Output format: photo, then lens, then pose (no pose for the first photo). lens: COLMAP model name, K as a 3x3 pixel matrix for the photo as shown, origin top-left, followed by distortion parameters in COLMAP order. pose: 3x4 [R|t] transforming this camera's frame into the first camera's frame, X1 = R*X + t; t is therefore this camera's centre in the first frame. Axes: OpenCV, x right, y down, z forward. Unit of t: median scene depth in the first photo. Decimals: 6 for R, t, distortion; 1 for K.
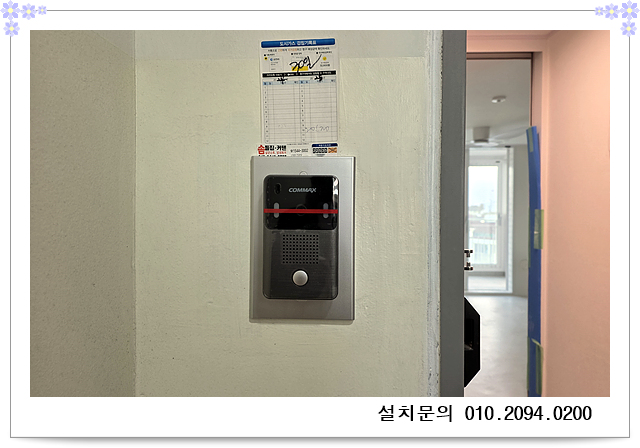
lens RADIAL K [[399.5, 0, 322.0], [0, 399.5, 220.0], [0, 0, 1]] dist [-0.001096, -0.010079]
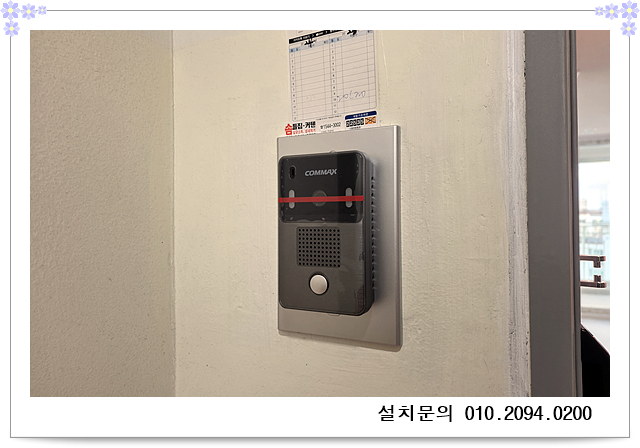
lens RADIAL K [[399.5, 0, 322.1], [0, 399.5, 219.2], [0, 0, 1]] dist [-0.001096, -0.010079]
pose [[0.919129, -0.011447, -0.393790, 0.241763], [0.002120, 0.999707, -0.024113, 0.033714], [0.393950, 0.021328, 0.918884, 0.259034]]
